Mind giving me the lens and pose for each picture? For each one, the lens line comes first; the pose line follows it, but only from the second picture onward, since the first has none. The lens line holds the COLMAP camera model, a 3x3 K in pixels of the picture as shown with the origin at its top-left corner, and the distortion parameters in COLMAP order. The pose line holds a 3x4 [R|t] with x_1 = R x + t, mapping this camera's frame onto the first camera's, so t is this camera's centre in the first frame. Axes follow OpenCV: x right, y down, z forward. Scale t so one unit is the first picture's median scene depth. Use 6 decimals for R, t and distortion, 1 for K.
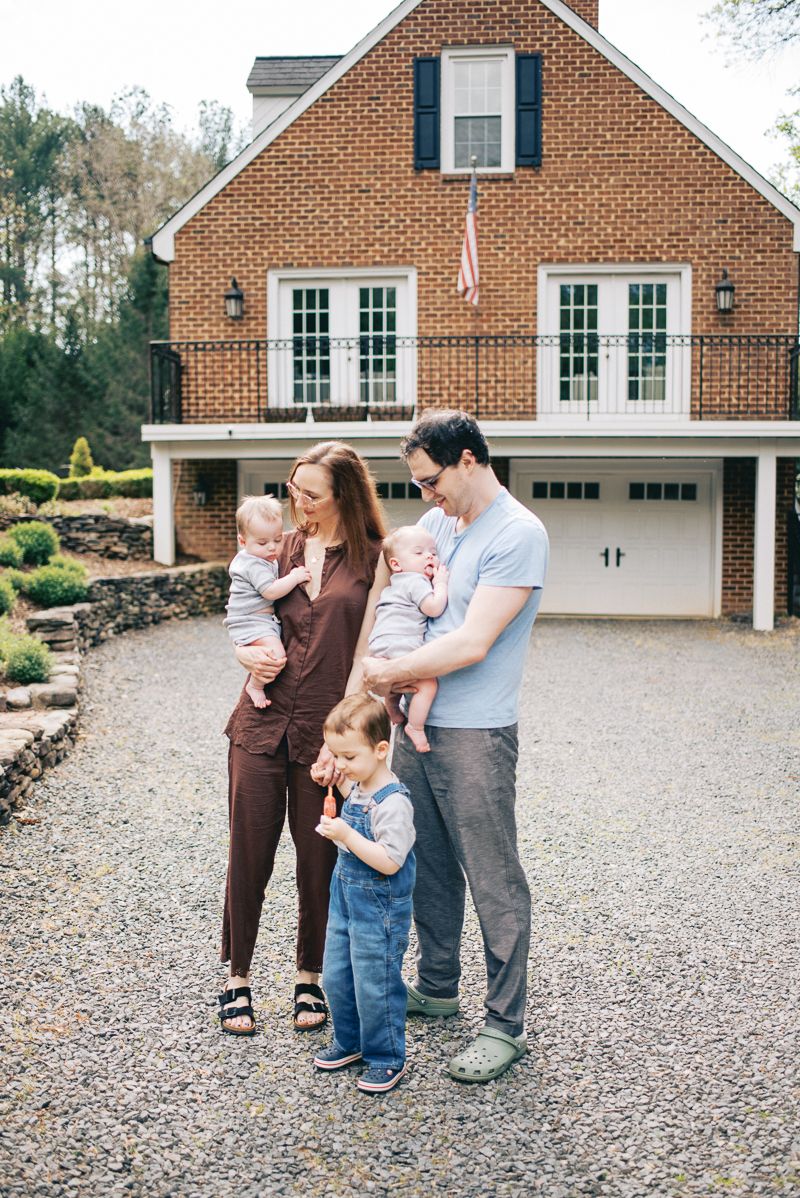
lens RADIAL K [[1373.1, 0, 379.1], [0, 1373.1, 601.8], [0, 0, 1]] dist [-0.115407, 0.033827]
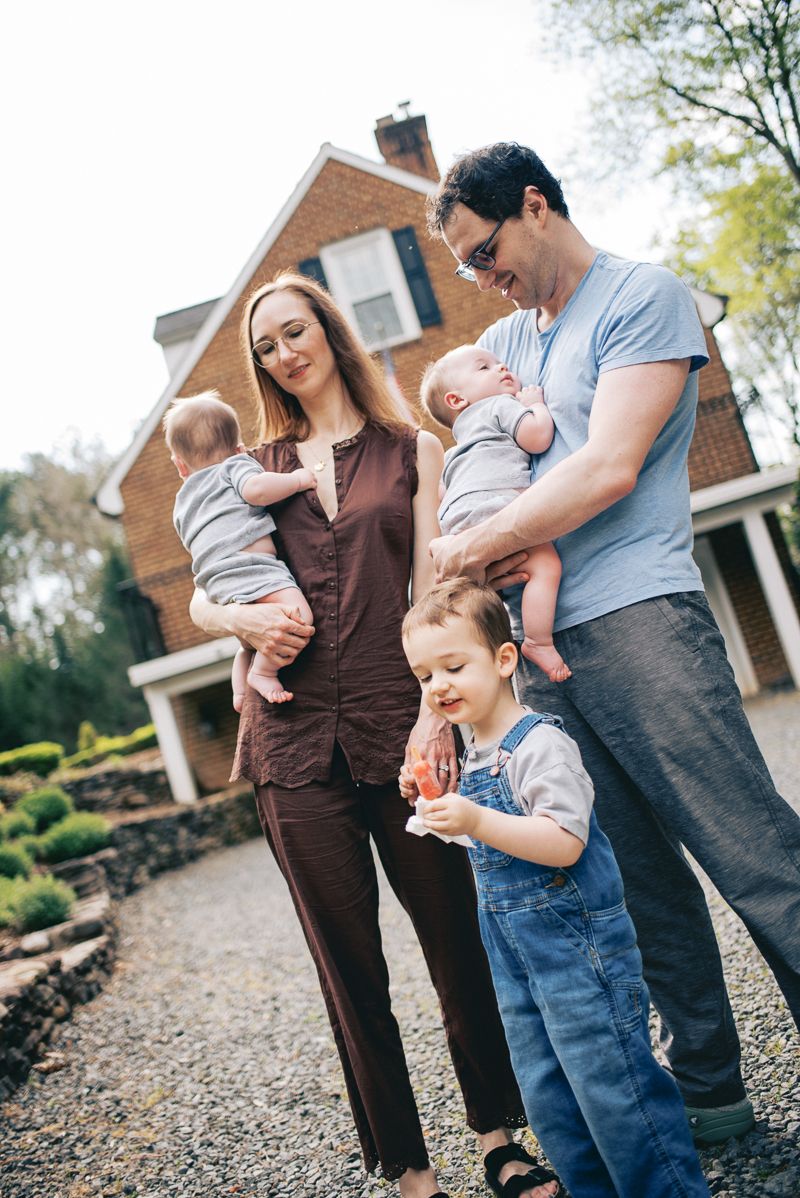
lens RADIAL K [[1181.4, 0, 357.4], [0, 1181.4, 598.0], [0, 0, 1]] dist [-0.060314, 0.047417]
pose [[0.960218, -0.278460, 0.021000, -0.034862], [0.275892, 0.934354, -0.225535, 0.101183], [0.043181, 0.222357, 0.974009, 0.293777]]
